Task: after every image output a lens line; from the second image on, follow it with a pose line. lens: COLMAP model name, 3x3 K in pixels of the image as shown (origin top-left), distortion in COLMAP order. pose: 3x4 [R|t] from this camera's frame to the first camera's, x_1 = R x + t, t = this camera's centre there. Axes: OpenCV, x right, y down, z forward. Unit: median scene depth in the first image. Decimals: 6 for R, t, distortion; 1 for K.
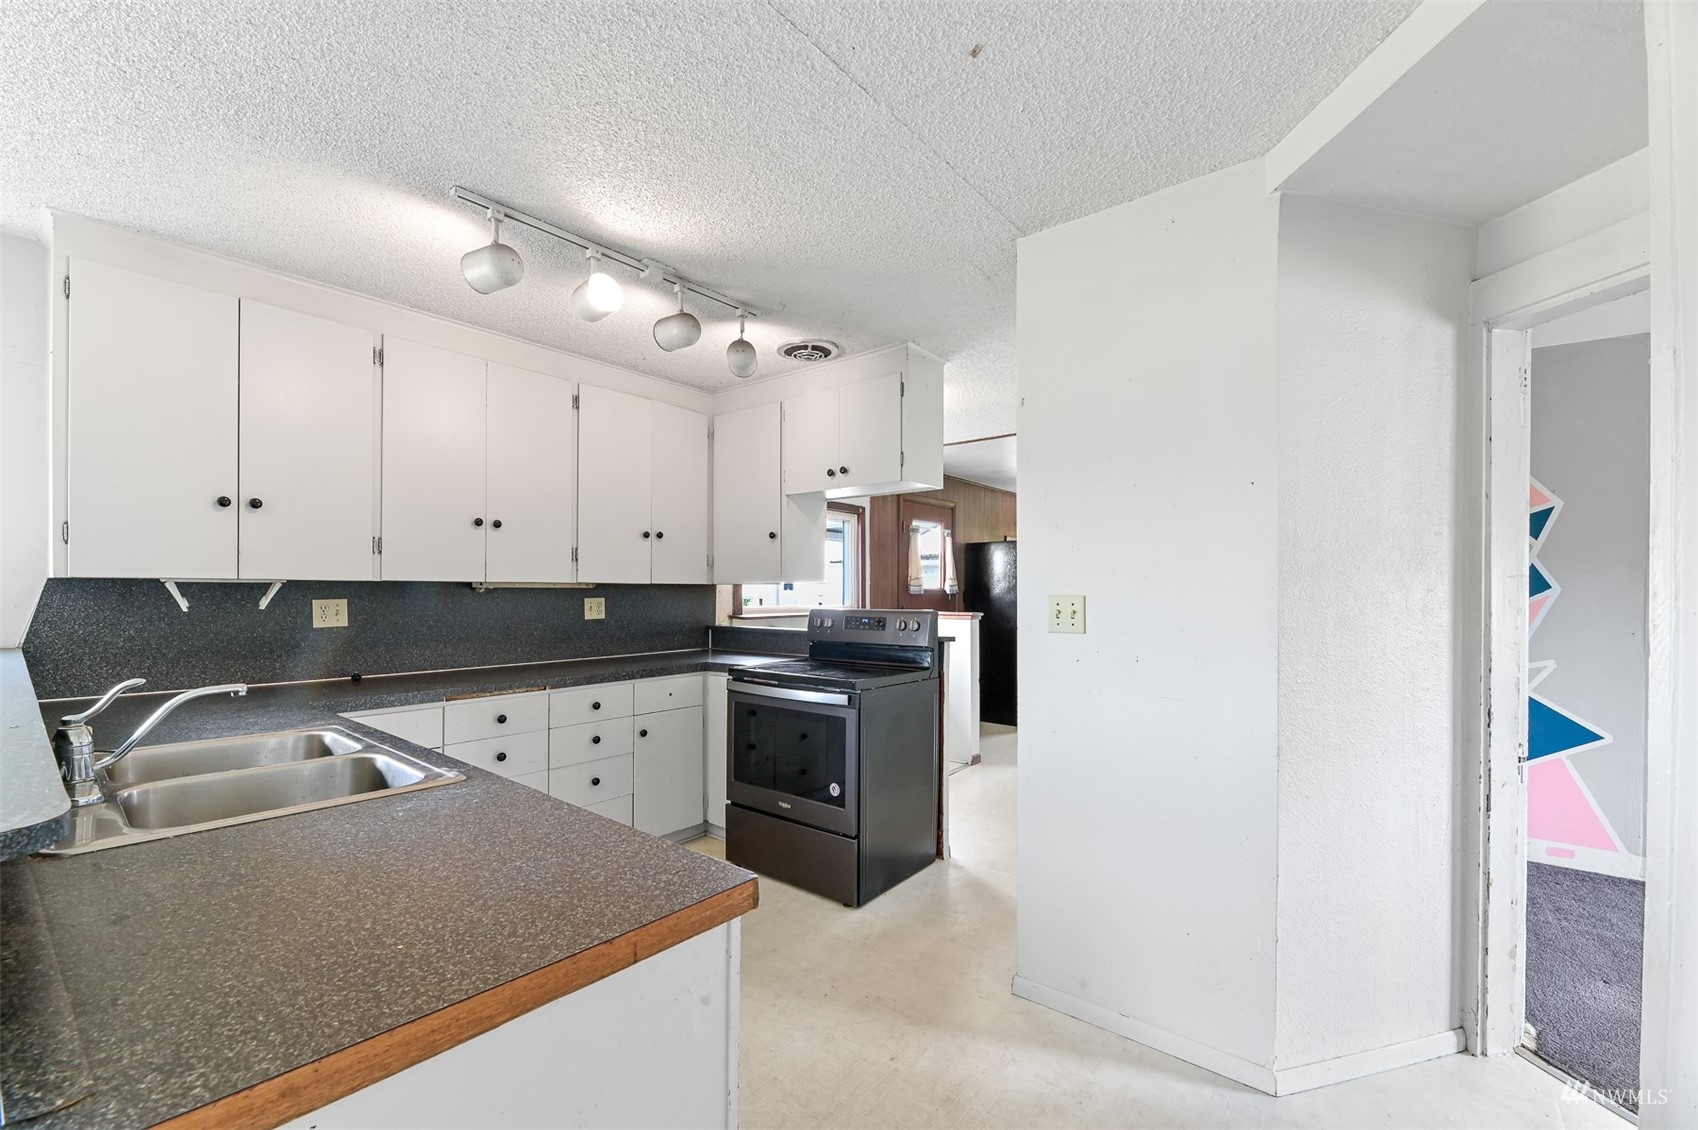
lens RADIAL K [[691.6, 0, 858.6], [0, 691.6, 601.4], [0, 0, 1]] dist [-0.010910, -0.001169]
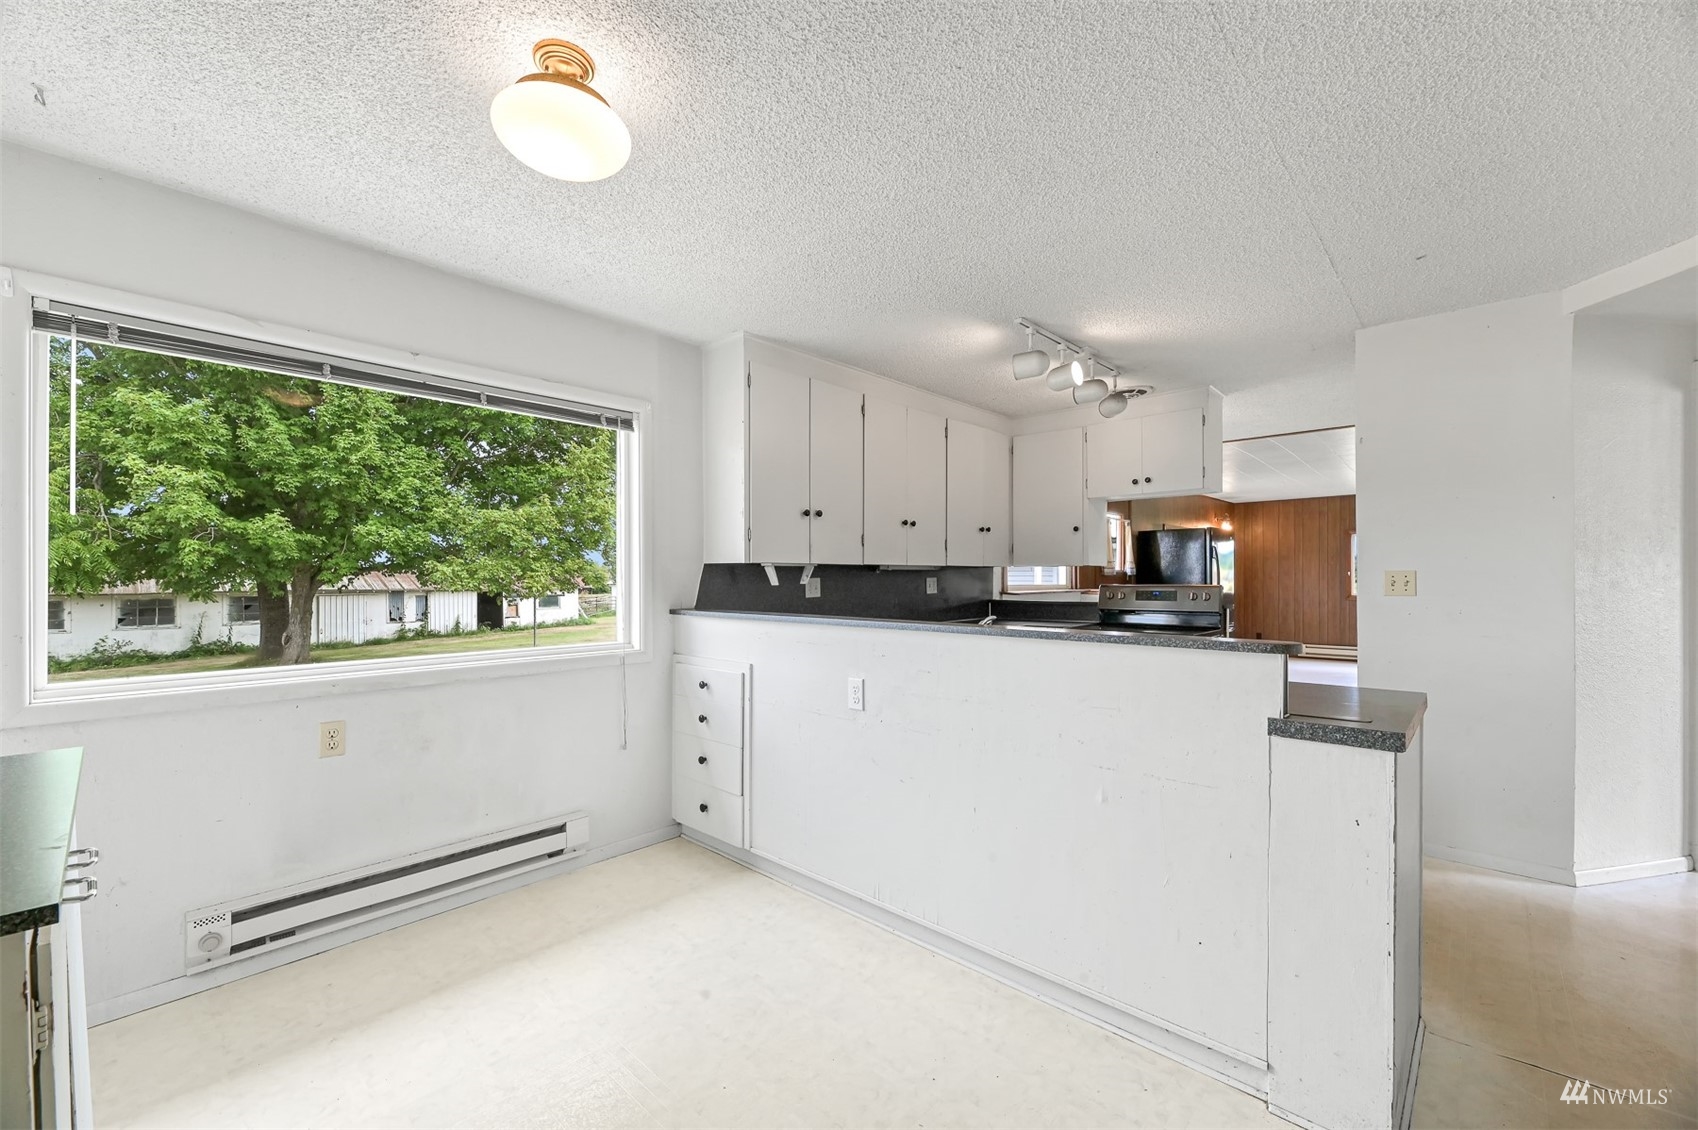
lens RADIAL K [[691.6, 0, 852.4], [0, 691.6, 585.9], [0, 0, 1]] dist [-0.010910, -0.001169]
pose [[0.997262, -0.004665, -0.073796, -0.501897], [0.004594, 0.999989, -0.001136, 0.013340], [0.073800, 0.000794, 0.997273, -0.371713]]
